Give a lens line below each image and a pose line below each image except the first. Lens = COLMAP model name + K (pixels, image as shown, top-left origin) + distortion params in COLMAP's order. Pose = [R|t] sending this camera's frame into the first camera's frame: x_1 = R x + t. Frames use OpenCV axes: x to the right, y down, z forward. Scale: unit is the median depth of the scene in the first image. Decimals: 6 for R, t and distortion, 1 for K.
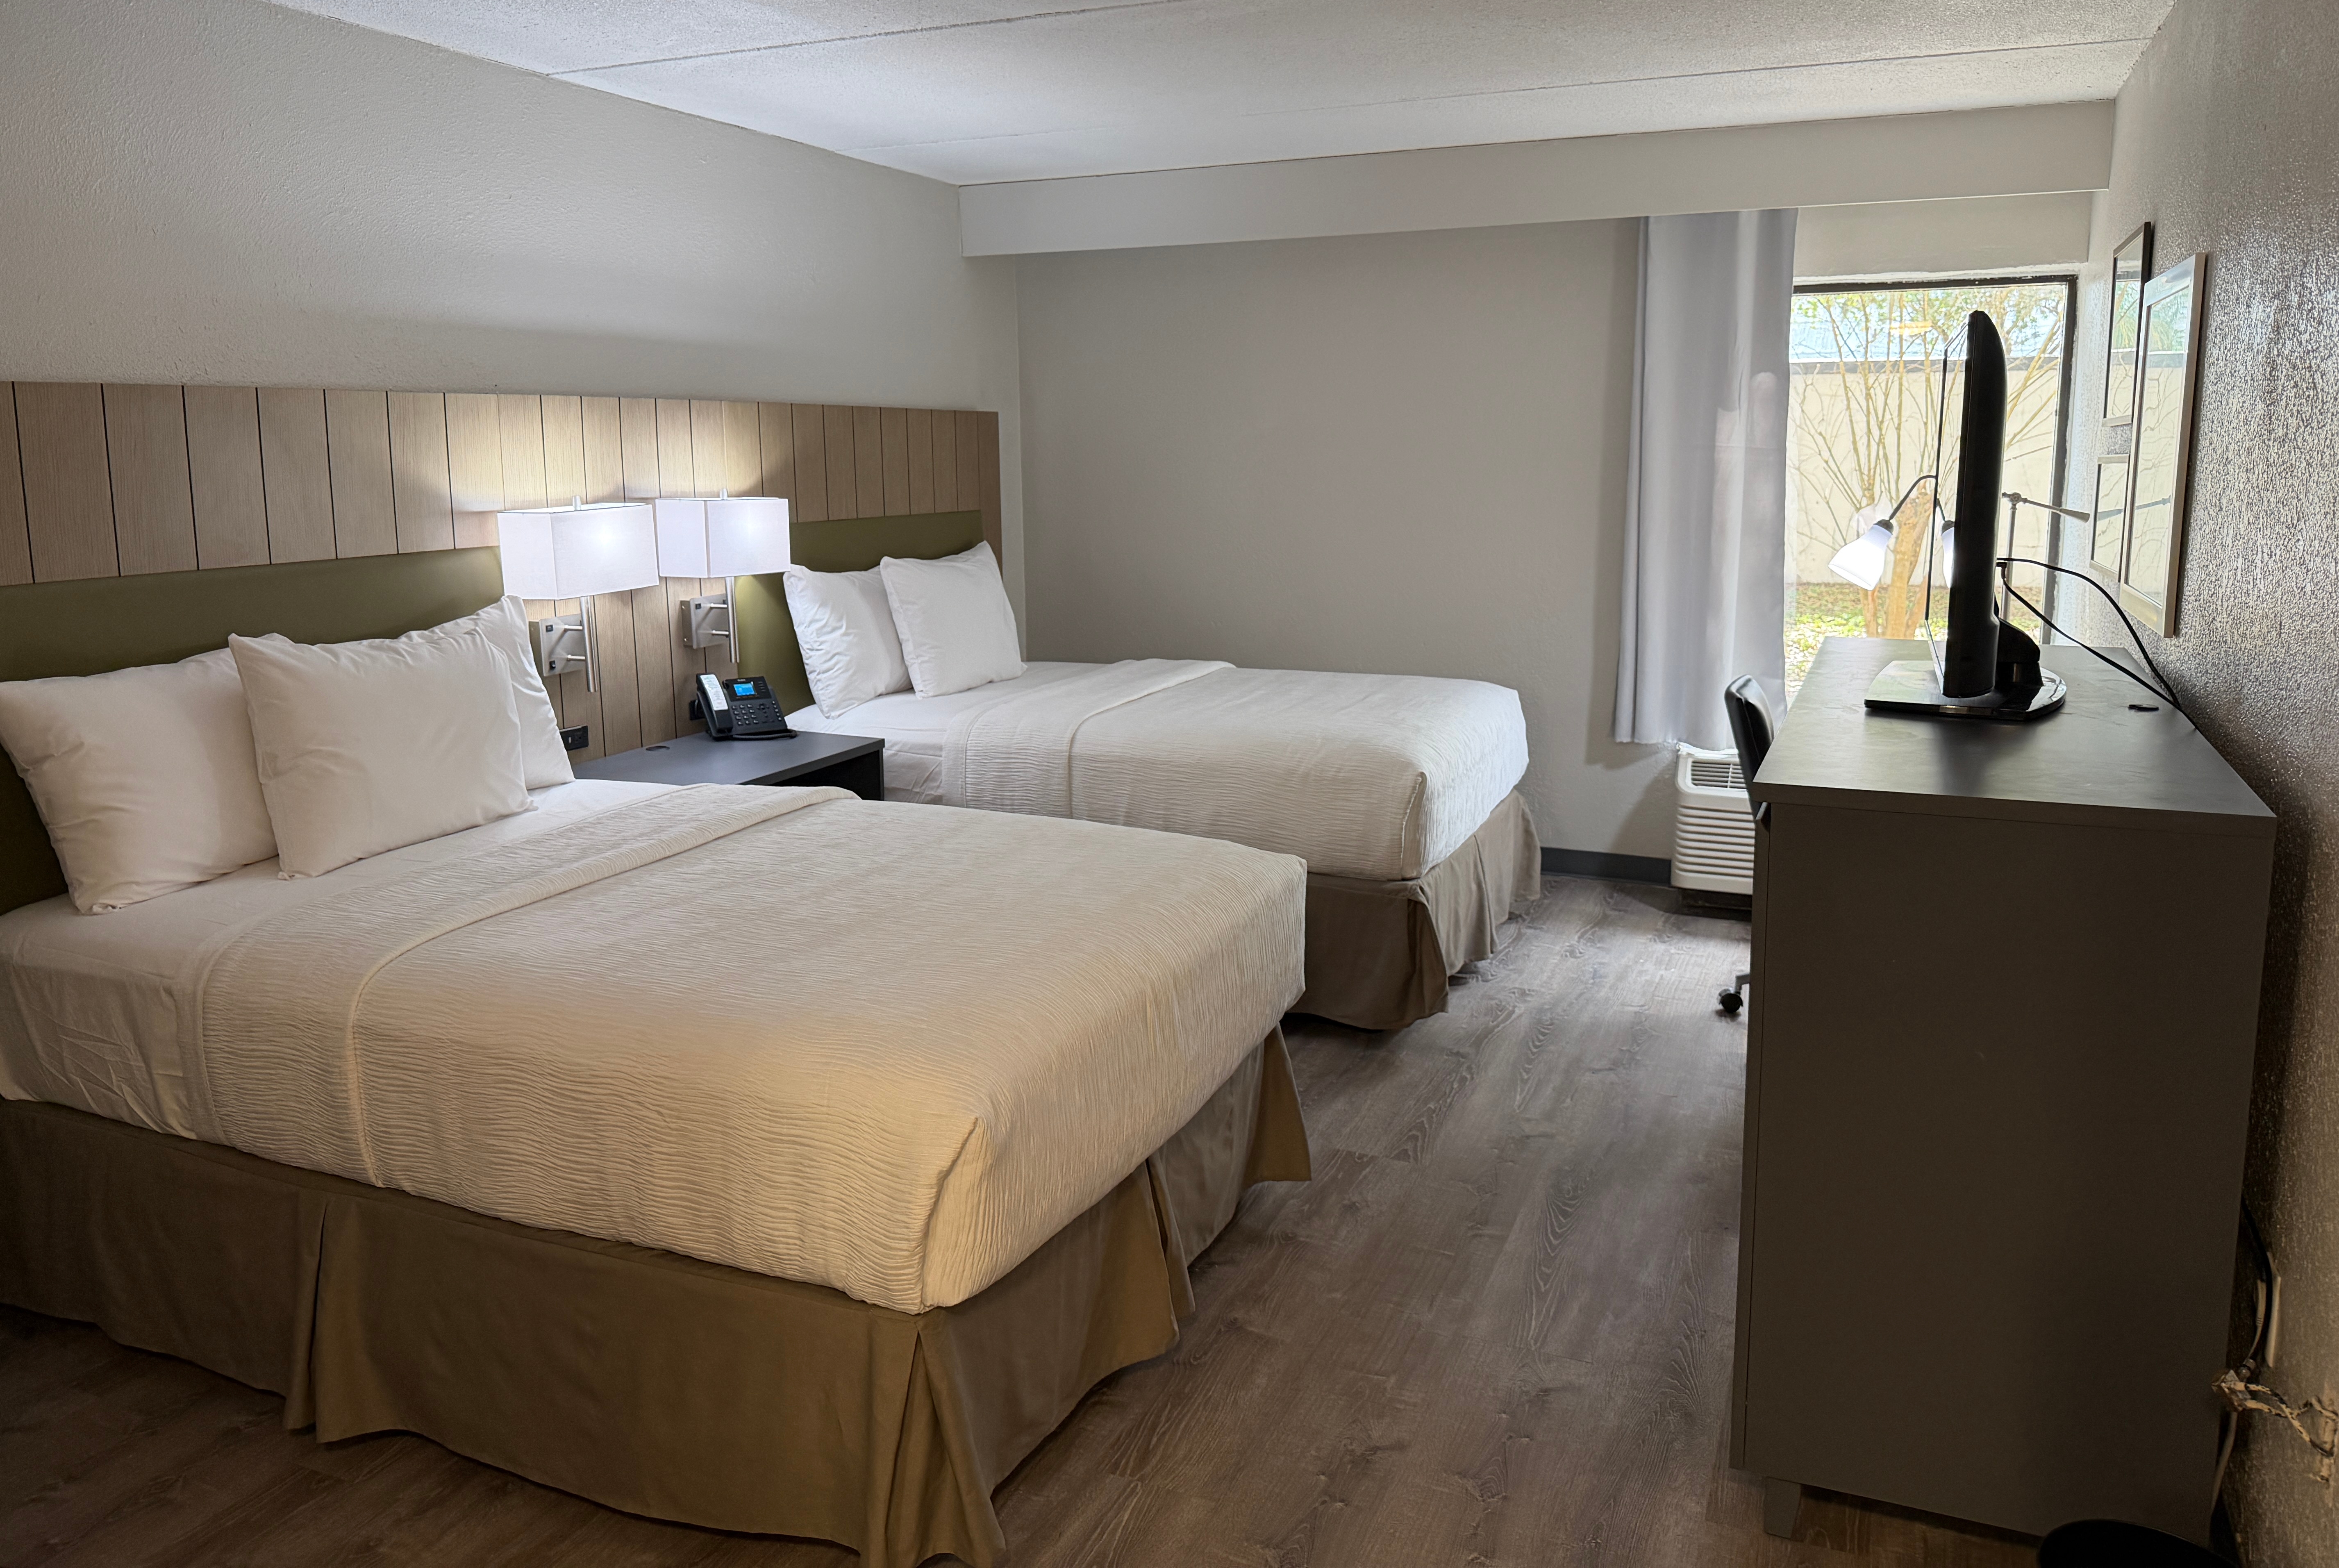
lens RADIAL K [[1607.9, 0, 1154.4], [0, 1607.9, 746.8], [0, 0, 1]] dist [0.164705, -0.338189]
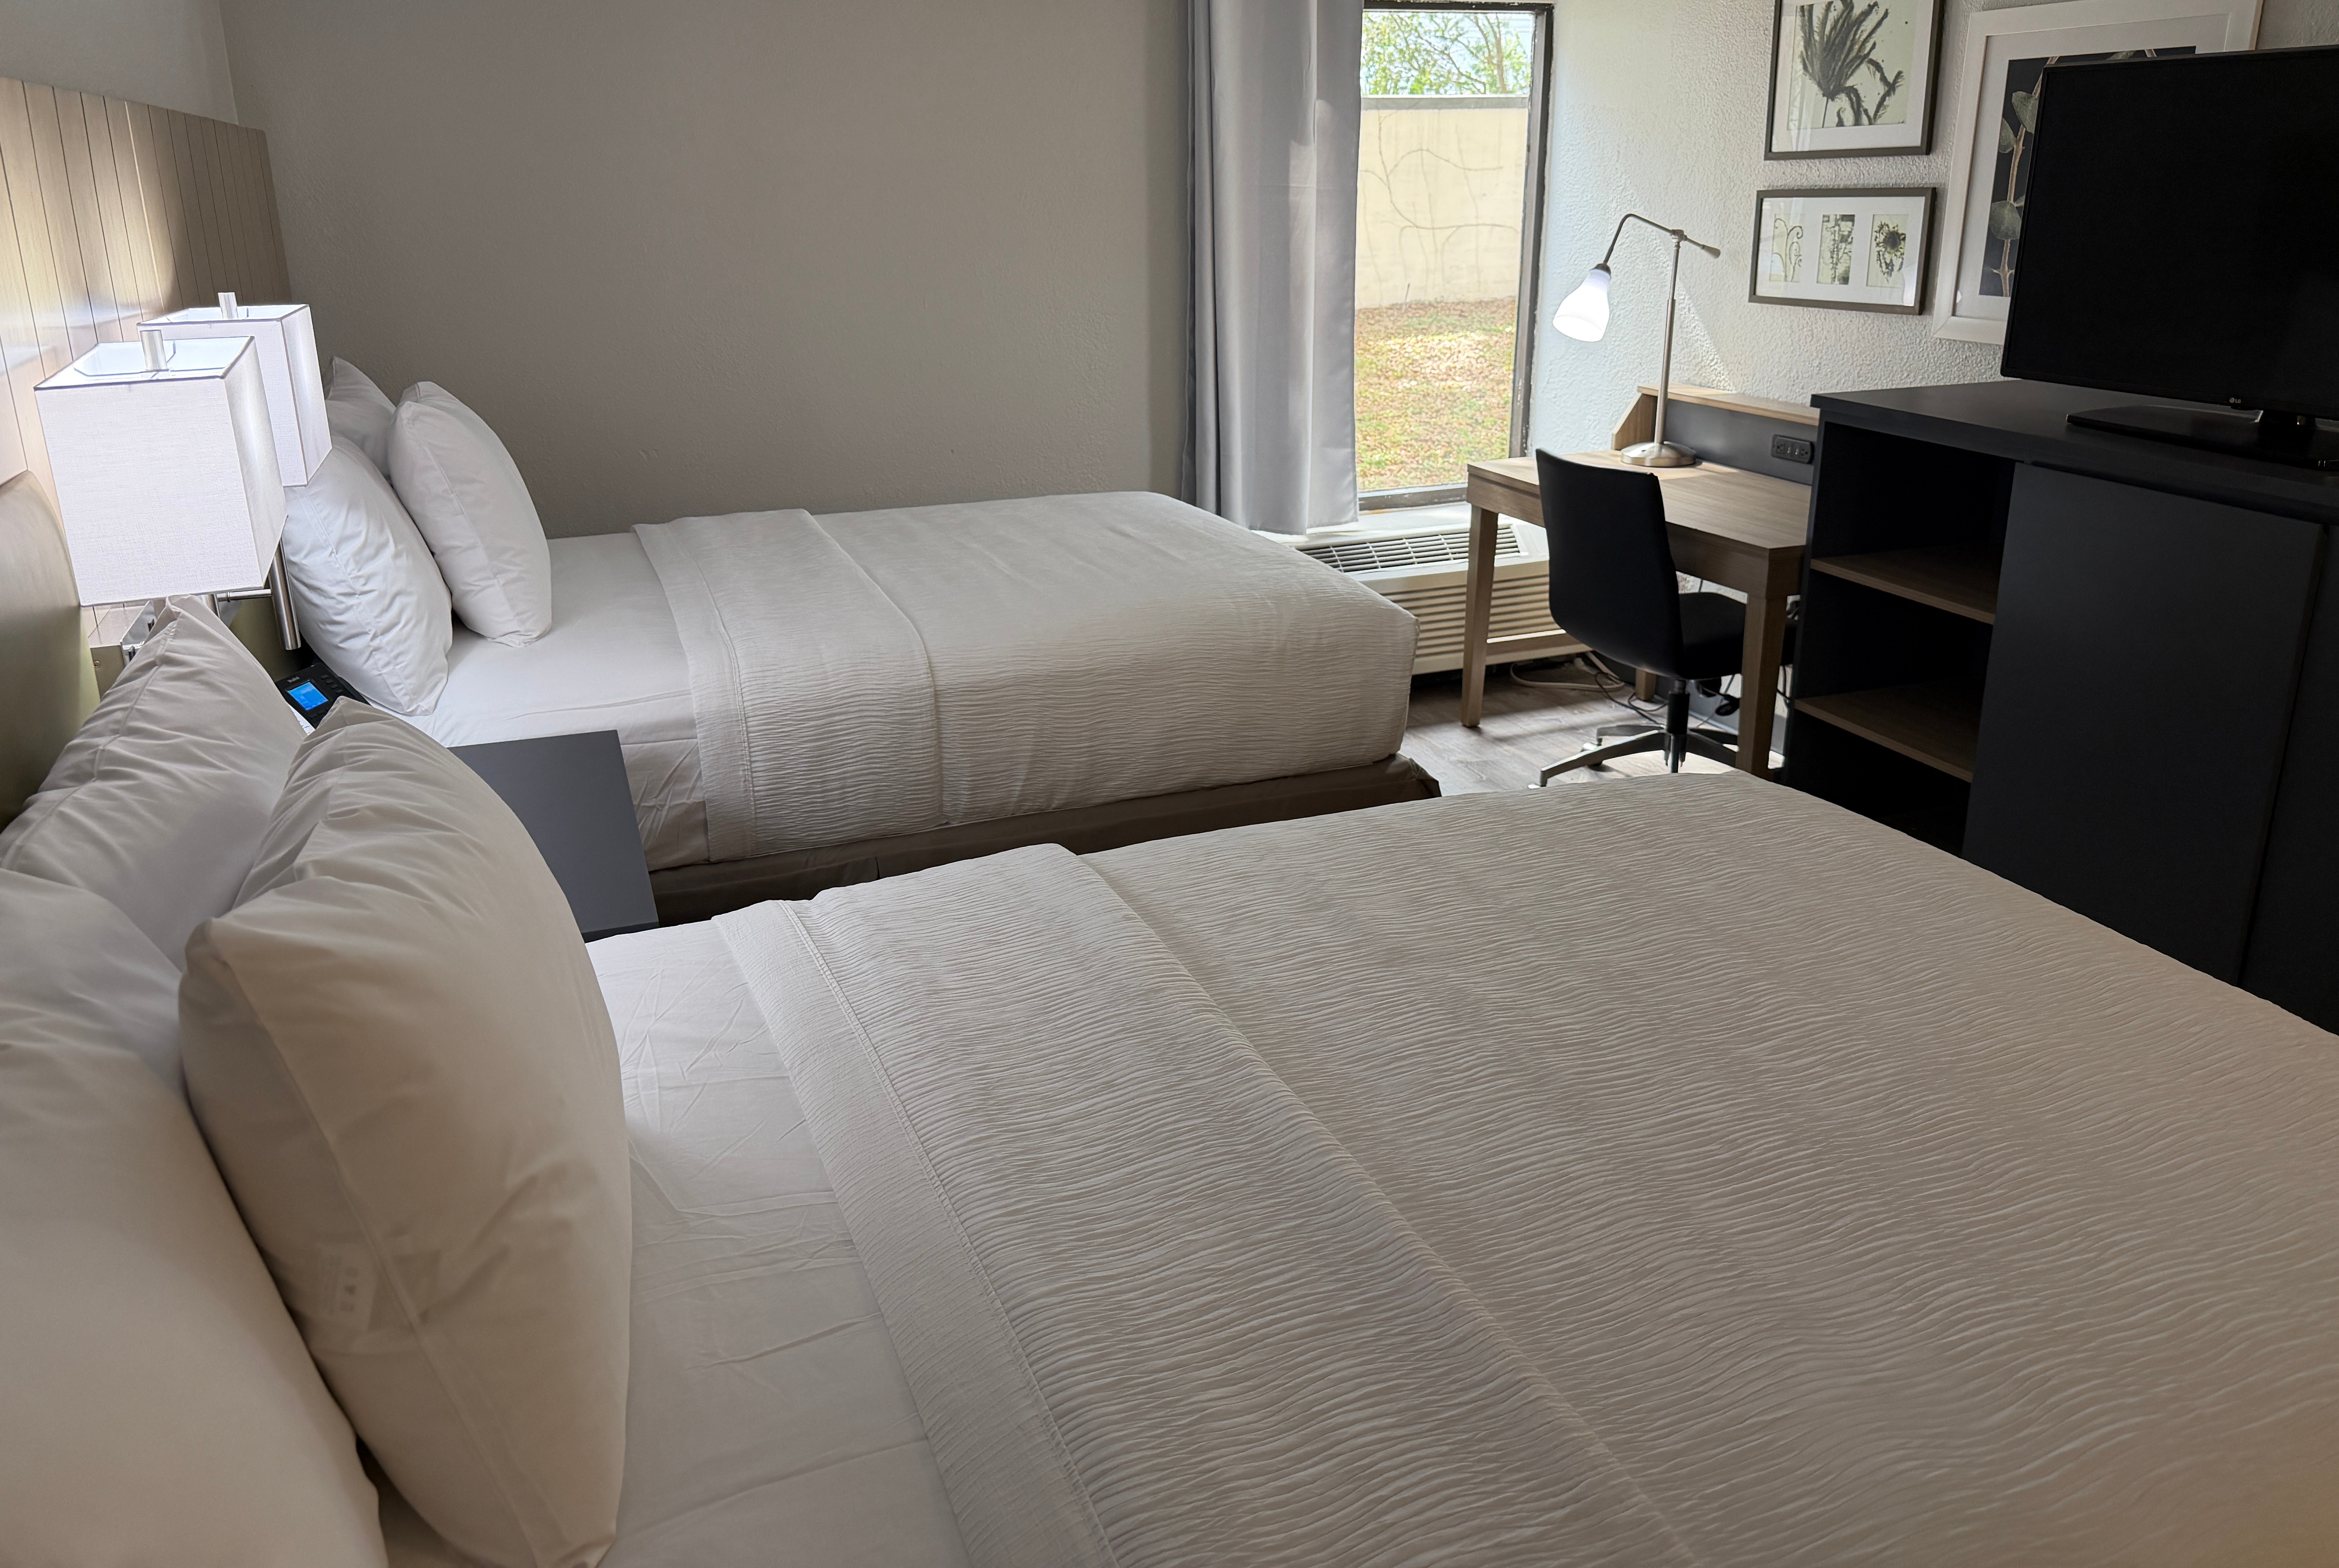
lens RADIAL K [[1646.0, 0, 1169.5], [0, 1646.0, 735.2], [0, 0, 1]] dist [0.004972, -0.003597]
pose [[0.741895, -0.222018, 0.632693, -0.380377], [0.141283, 0.974167, 0.176176, -0.075327], [-0.655463, -0.041315, 0.754097, 0.441018]]
